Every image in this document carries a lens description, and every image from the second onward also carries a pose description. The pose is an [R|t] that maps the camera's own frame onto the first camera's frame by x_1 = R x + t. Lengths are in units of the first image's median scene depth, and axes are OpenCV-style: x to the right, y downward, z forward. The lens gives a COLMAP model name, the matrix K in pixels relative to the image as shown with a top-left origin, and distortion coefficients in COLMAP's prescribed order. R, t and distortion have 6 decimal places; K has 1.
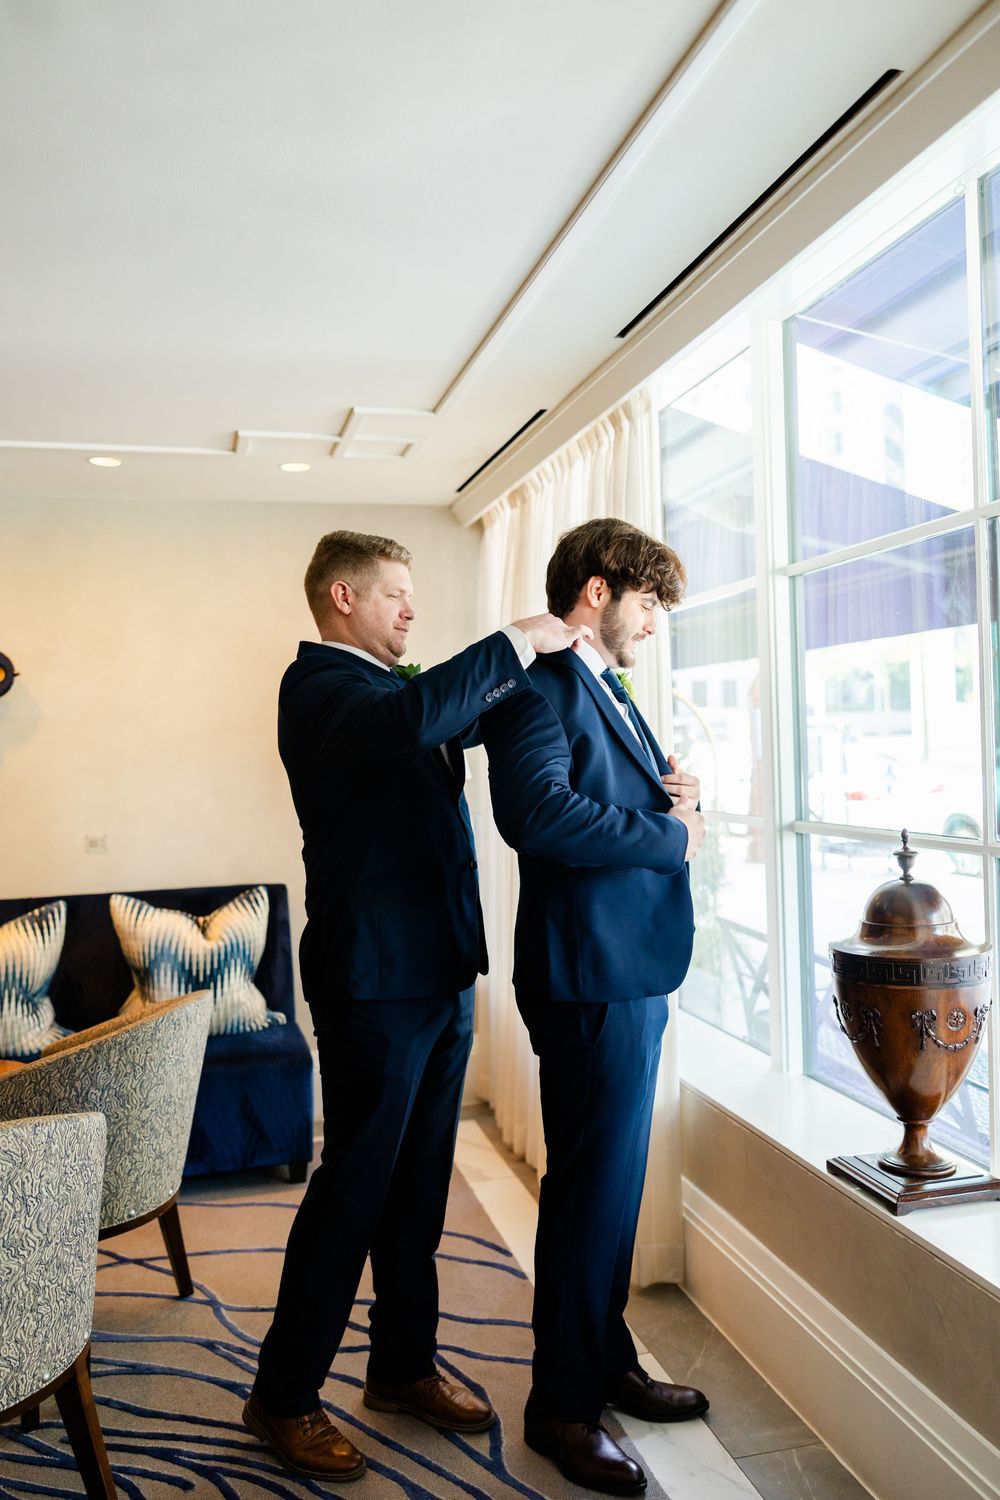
lens RADIAL K [[1131.3, 0, 500.0], [0, 1131.3, 750.0], [0, 0, 1]] dist [0.001275, 0.000521]
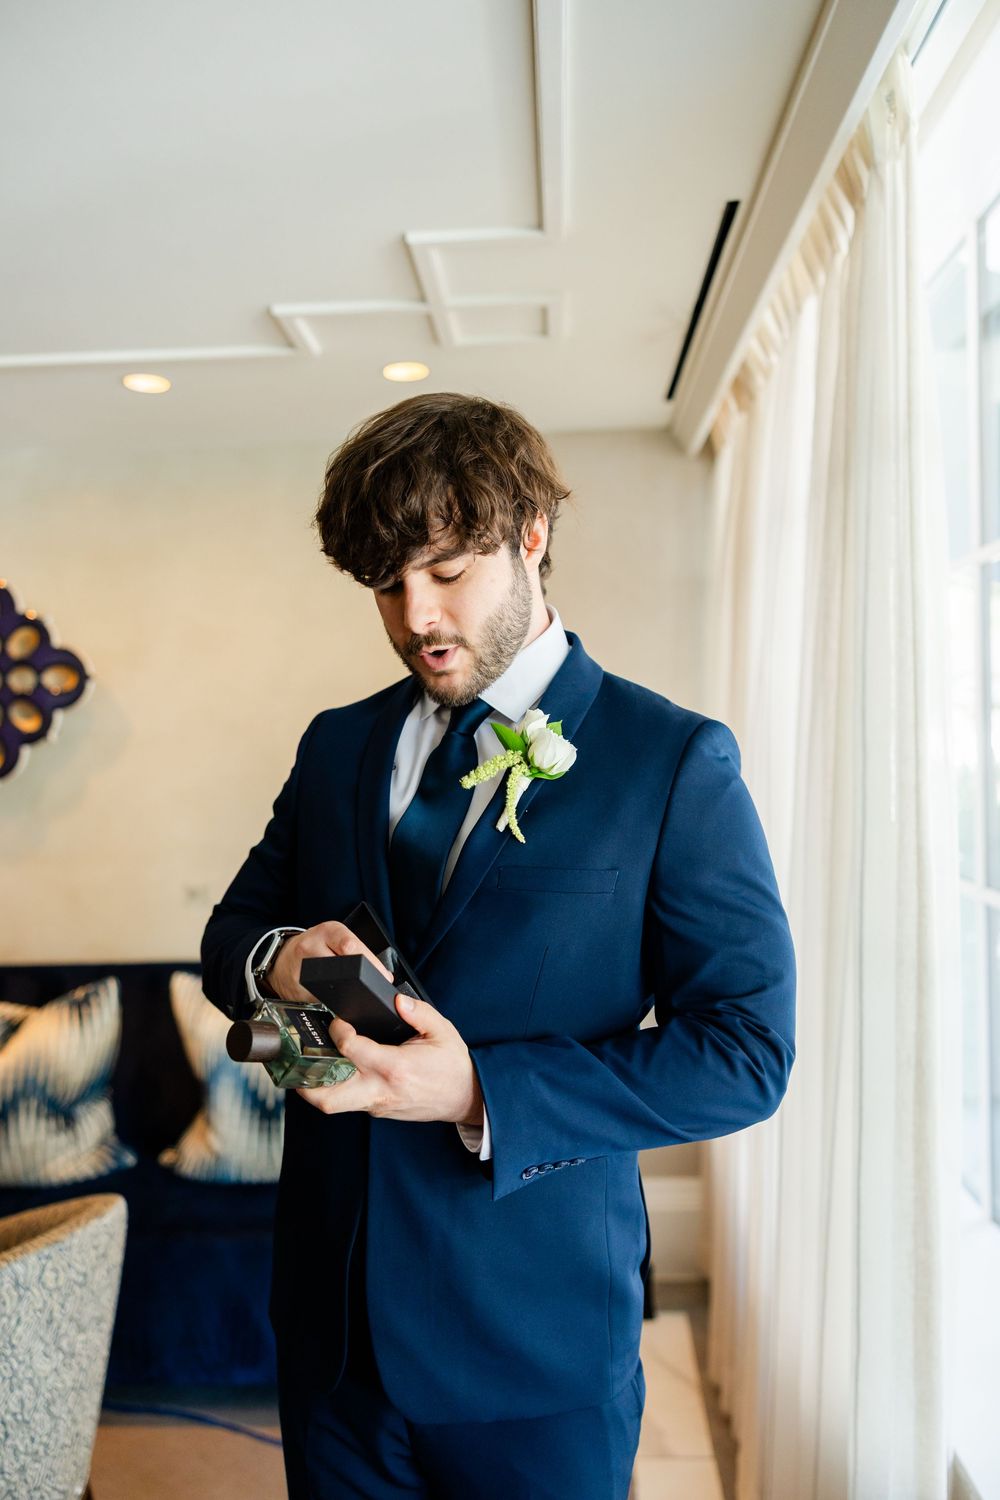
lens RADIAL K [[1148.7, 0, 500.0], [0, 1148.7, 750.0], [0, 0, 1]] dist [0.005209, 0.003885]
pose [[0.947688, 0.017760, -0.318703, 0.099286], [-0.014539, 0.999816, 0.012482, -0.033021], [0.318866, -0.007196, 0.947772, 0.371262]]
